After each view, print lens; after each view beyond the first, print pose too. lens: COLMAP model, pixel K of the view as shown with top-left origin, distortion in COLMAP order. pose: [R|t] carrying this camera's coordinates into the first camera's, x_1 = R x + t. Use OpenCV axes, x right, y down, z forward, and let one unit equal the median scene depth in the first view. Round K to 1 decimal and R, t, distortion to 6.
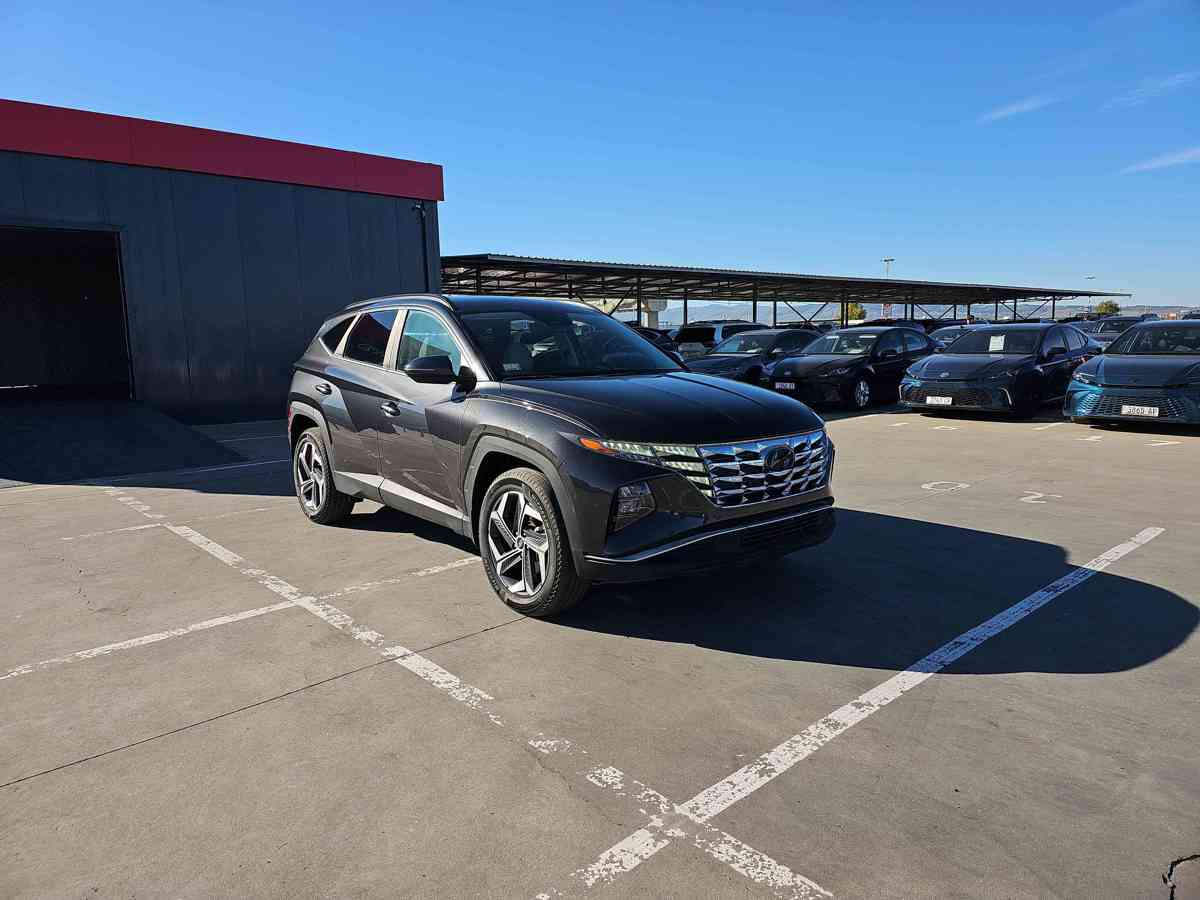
lens RADIAL K [[797.0, 0, 600.0], [0, 797.0, 450.0], [0, 0, 1]] dist [0.072079, -0.067105]
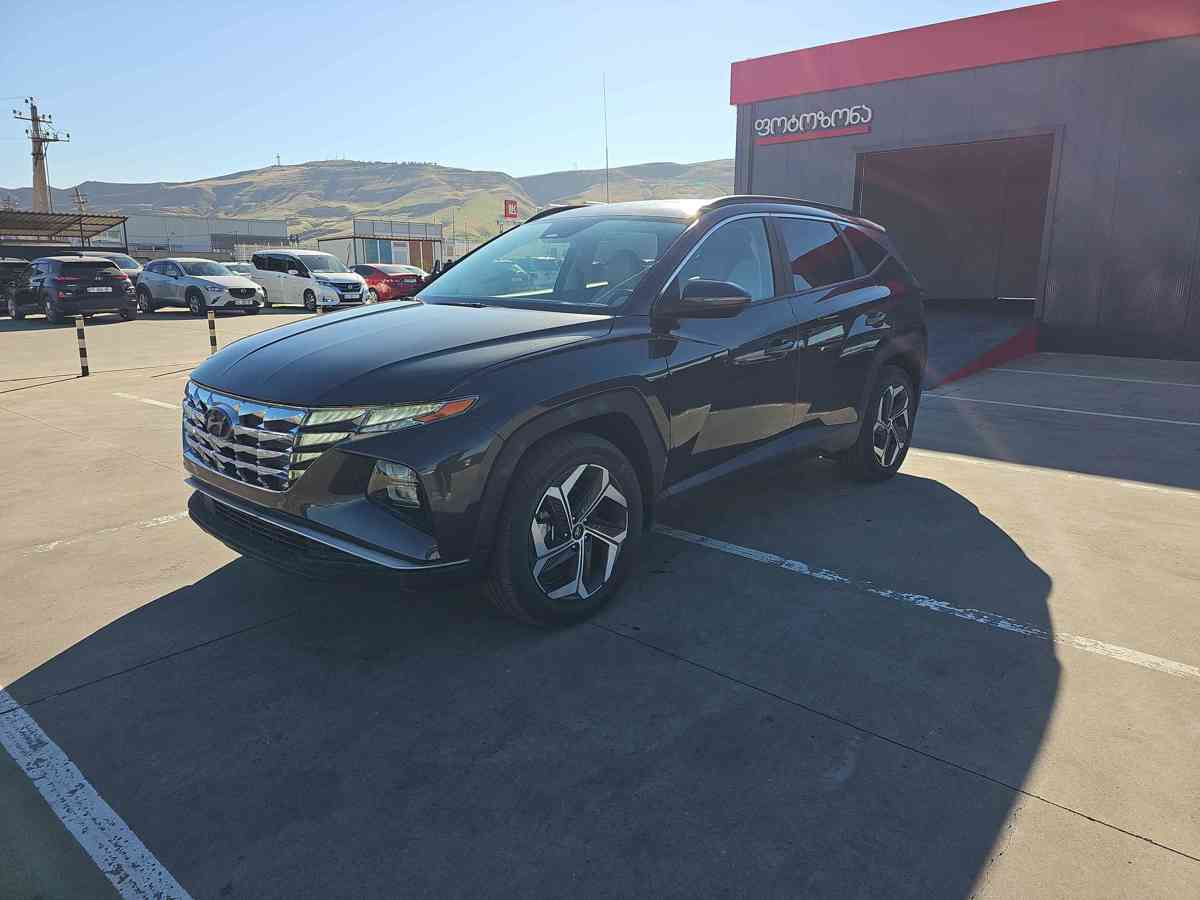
lens RADIAL K [[797.0, 0, 600.0], [0, 797.0, 450.0], [0, 0, 1]] dist [0.072079, -0.067105]
pose [[0.111074, 0.236258, -0.965321, 1.034662], [-0.139009, 0.965476, 0.220301, -0.186015], [0.984042, 0.109719, 0.140081, 1.290383]]
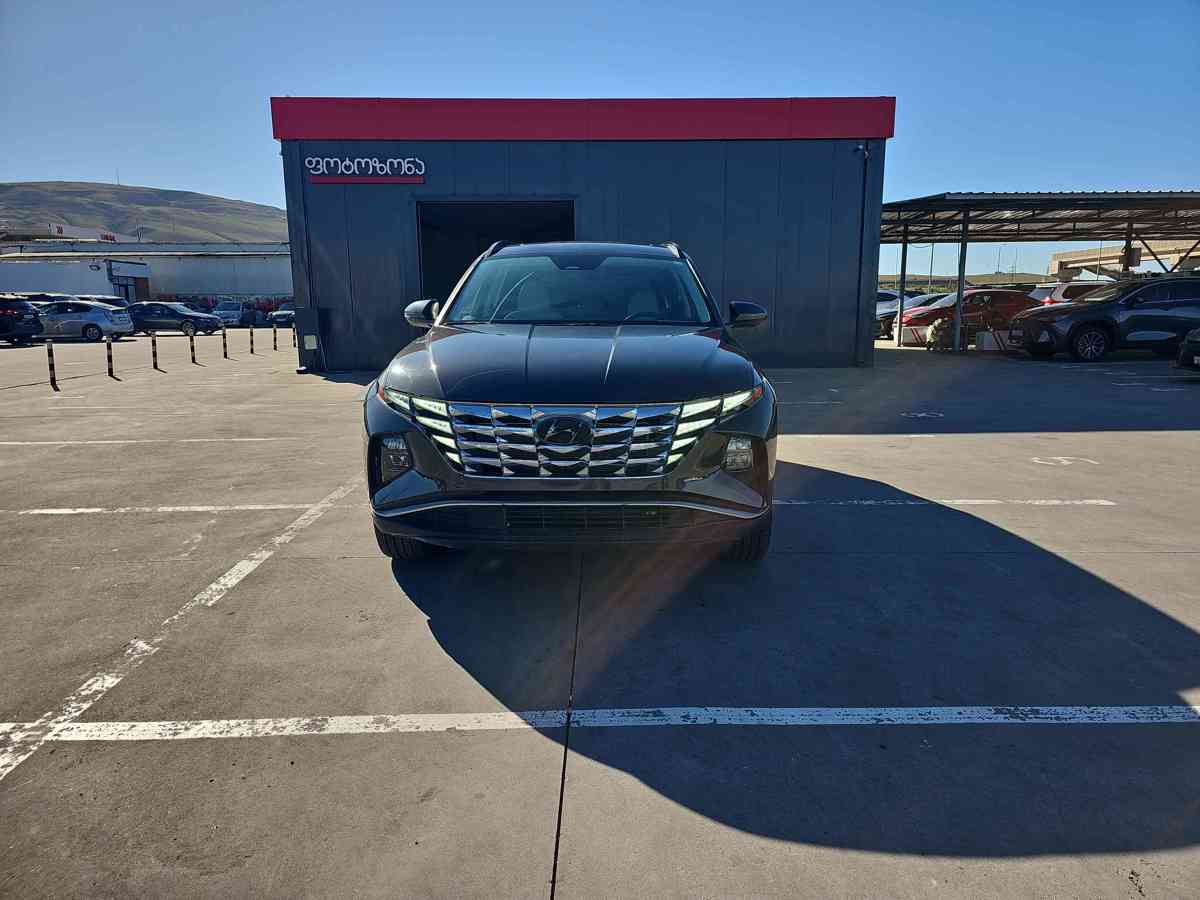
lens RADIAL K [[797.0, 0, 600.0], [0, 797.0, 450.0], [0, 0, 1]] dist [0.072079, -0.067105]
pose [[0.745939, 0.129158, -0.653371, 0.817527], [-0.095867, 0.991622, 0.086575, -0.045521], [0.659079, -0.001943, 0.752071, 0.427400]]
